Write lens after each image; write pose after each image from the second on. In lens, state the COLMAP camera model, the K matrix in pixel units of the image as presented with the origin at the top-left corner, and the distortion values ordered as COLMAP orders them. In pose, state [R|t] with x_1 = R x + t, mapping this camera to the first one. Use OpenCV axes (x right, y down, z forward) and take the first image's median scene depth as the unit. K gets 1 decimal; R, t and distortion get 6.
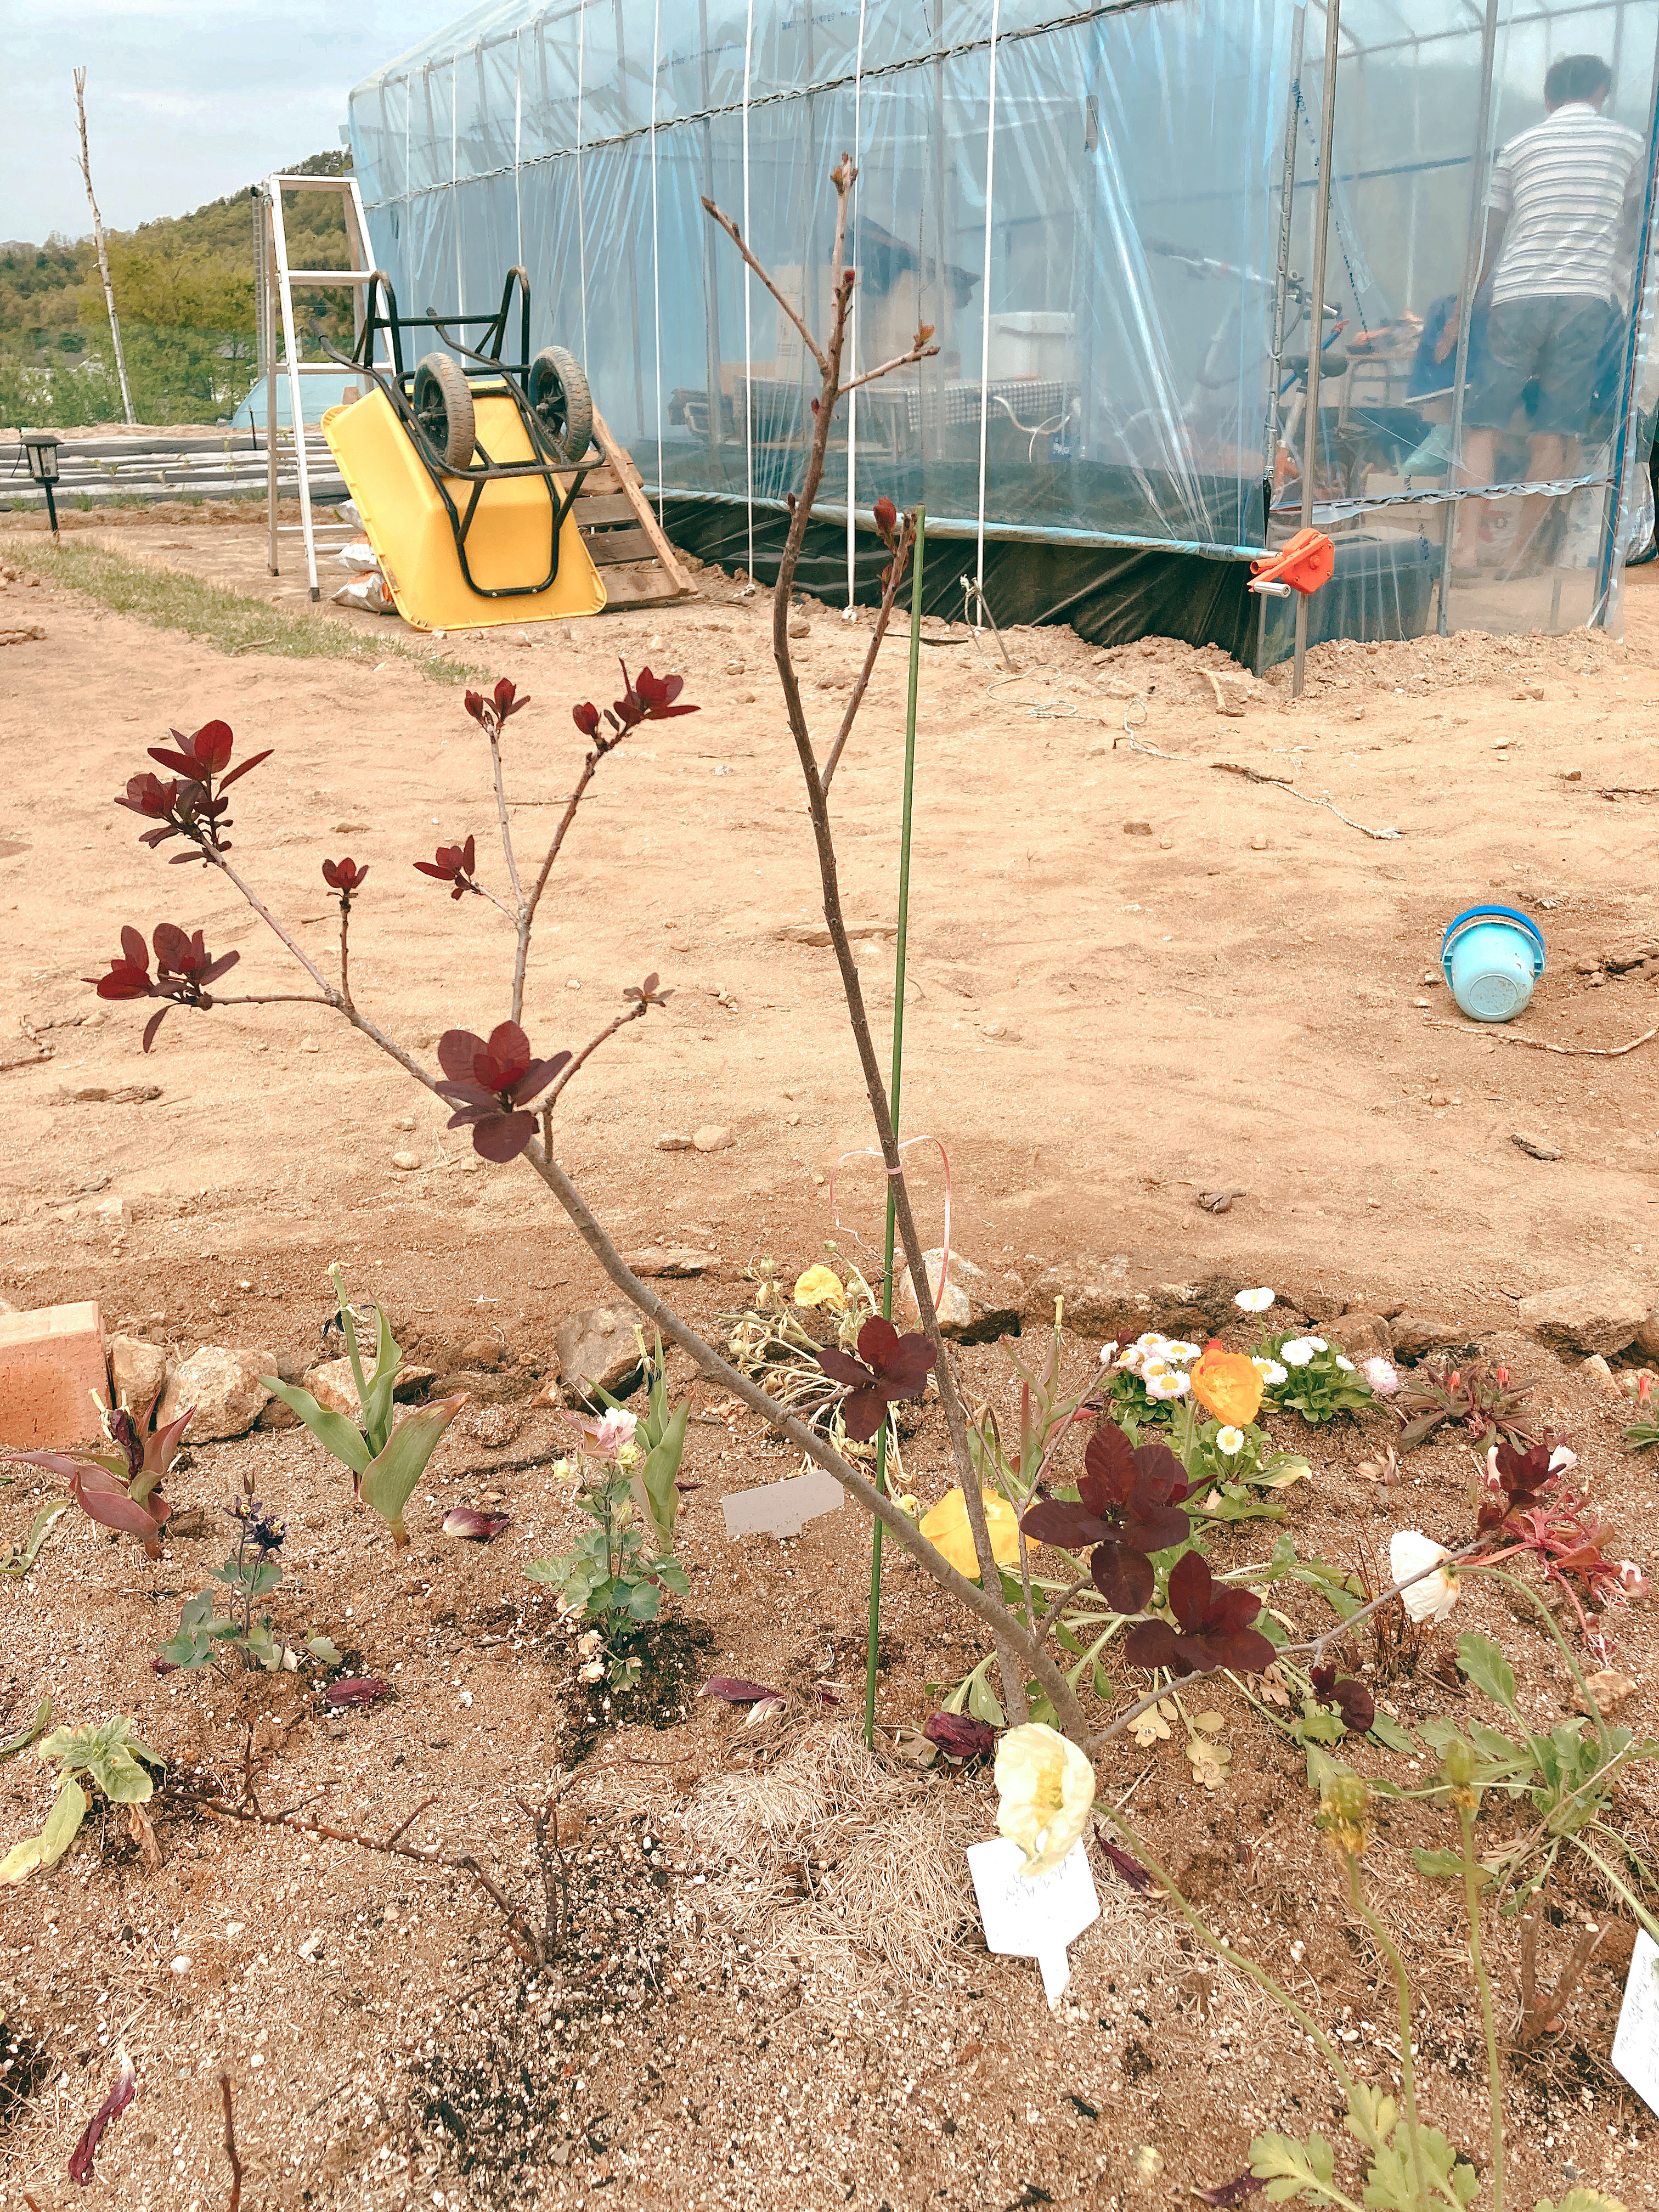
lens RADIAL K [[1832.6, 0, 875.6], [0, 1832.6, 1099.9], [0, 0, 1]] dist [0.065018, -0.133535]
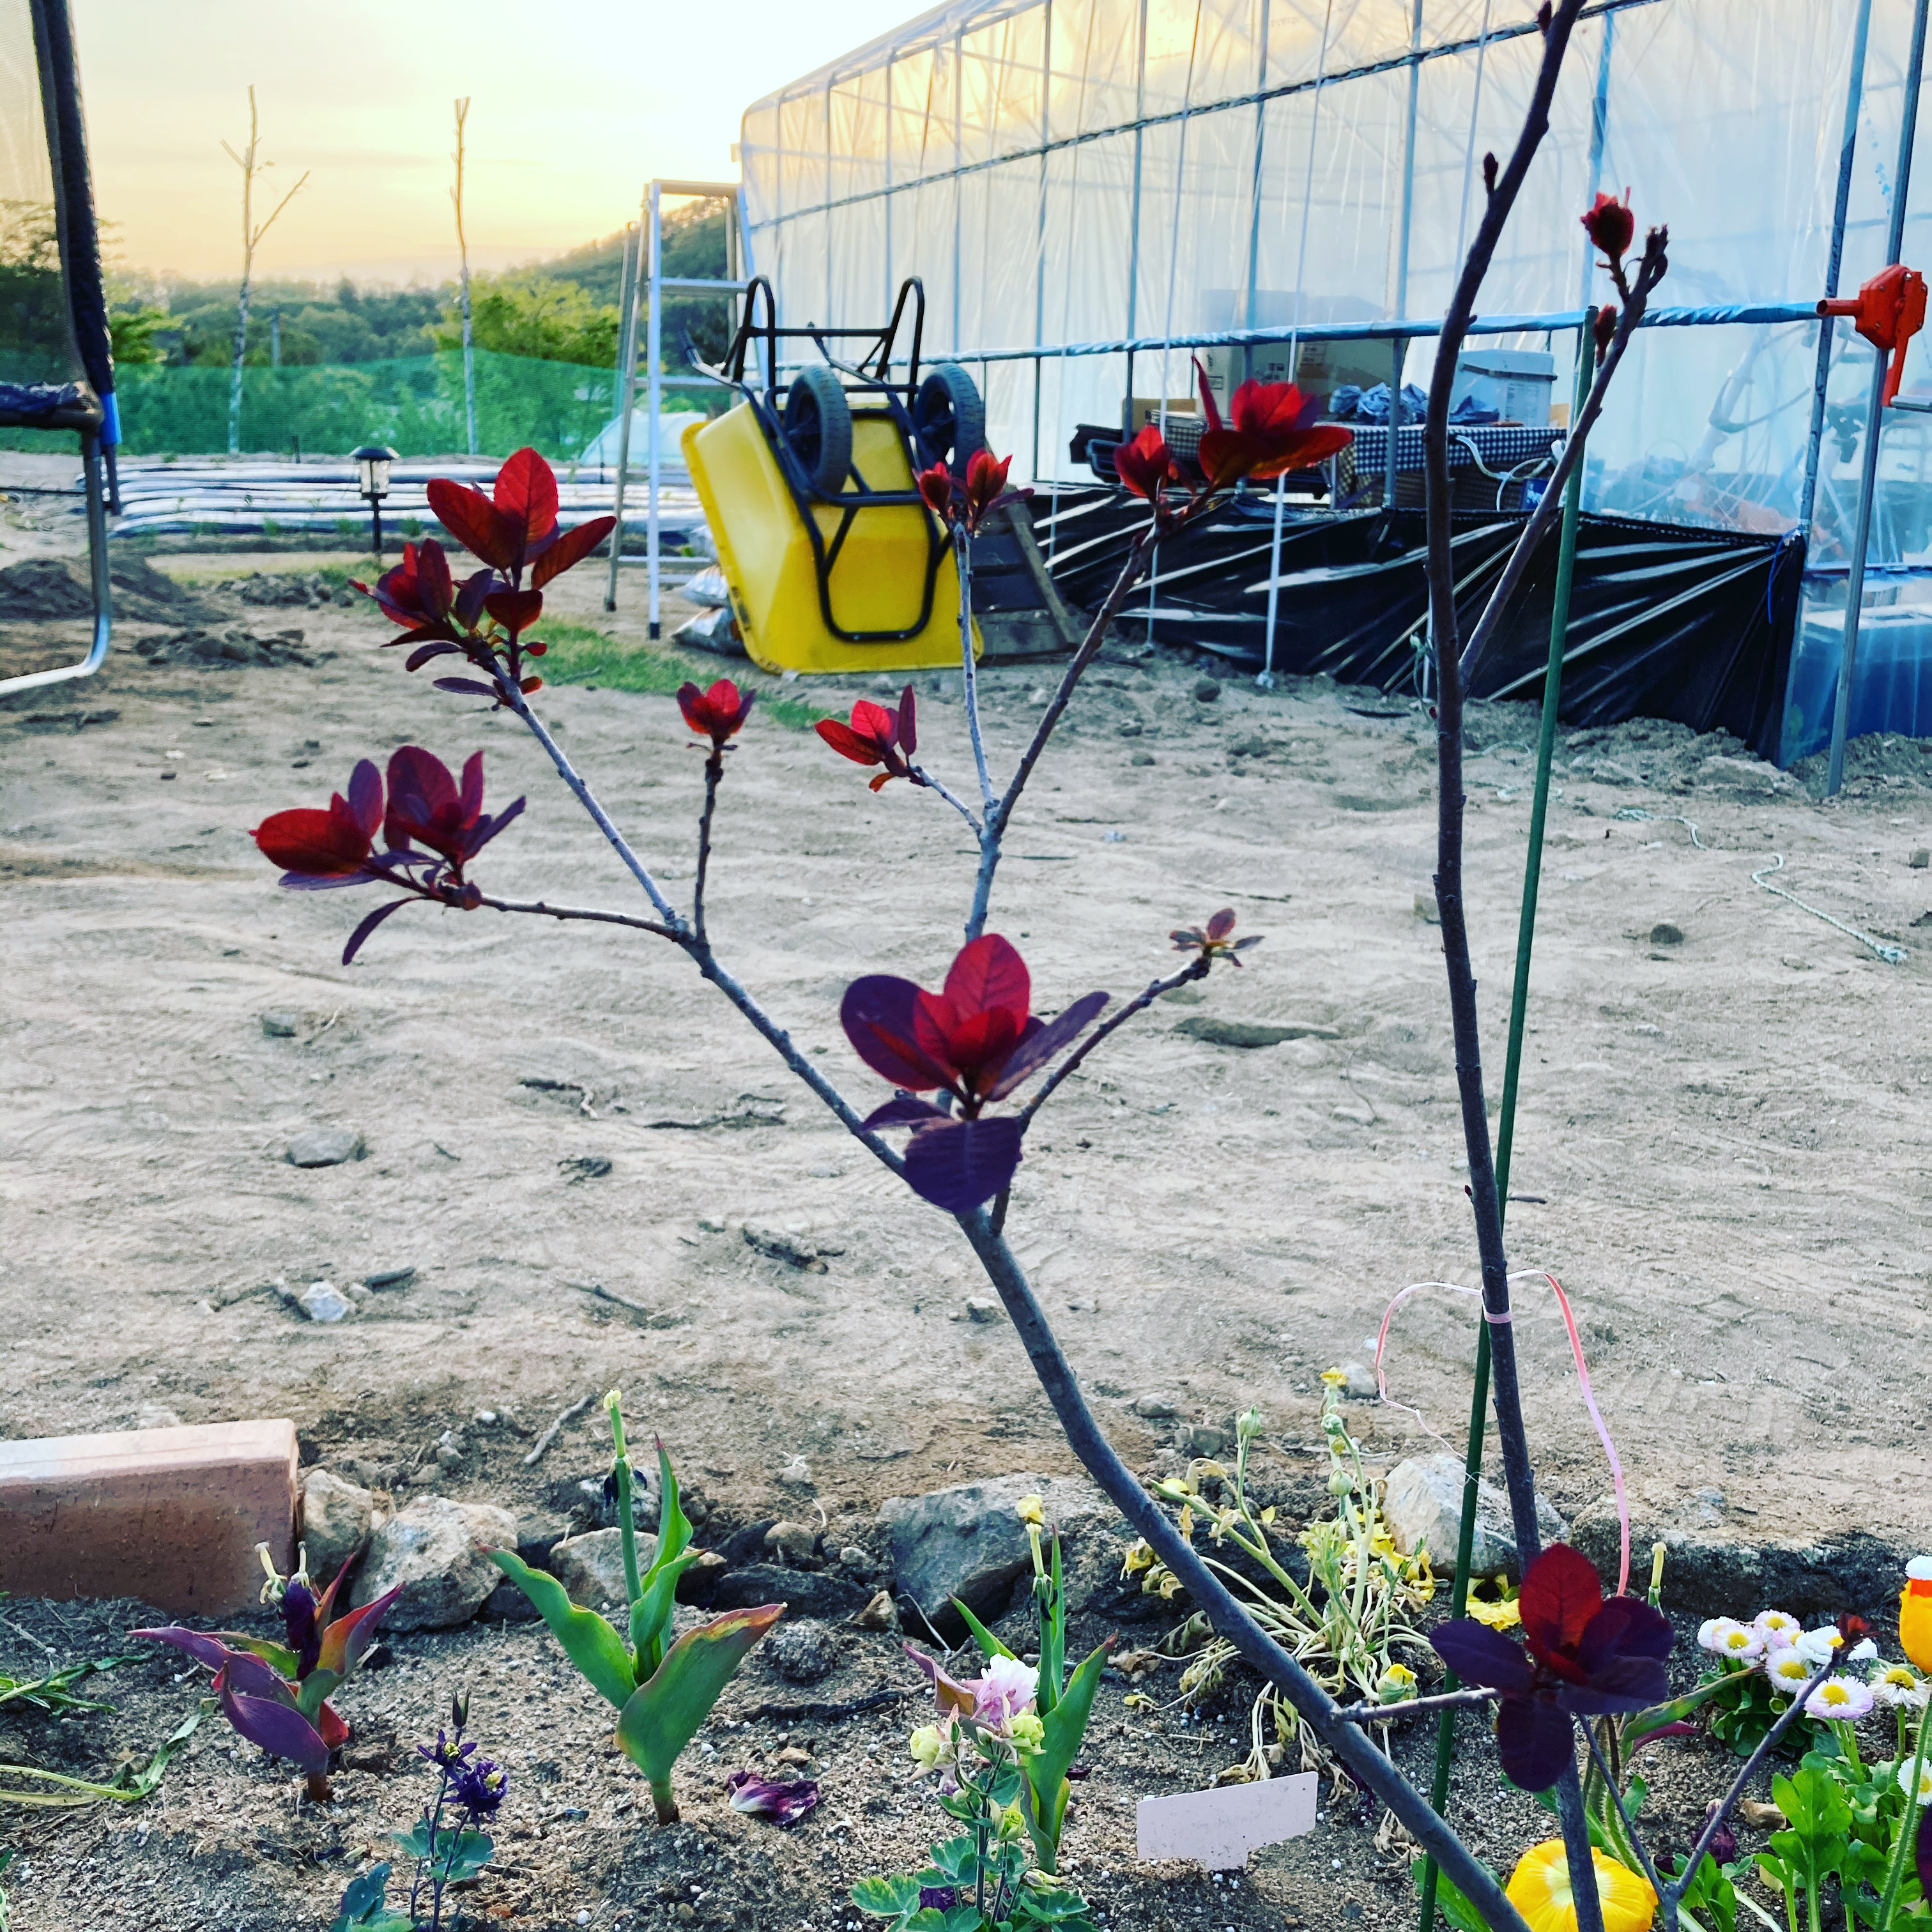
lens RADIAL K [[2126.1, 0, 975.6], [0, 2126.1, 998.7], [0, 0, 1]] dist [0.153731, -0.533708]
pose [[0.989785, 0.066169, -0.126283, -0.050012], [-0.080931, 0.989994, -0.115593, 0.018403], [0.117370, 0.124633, 0.985236, 0.151904]]
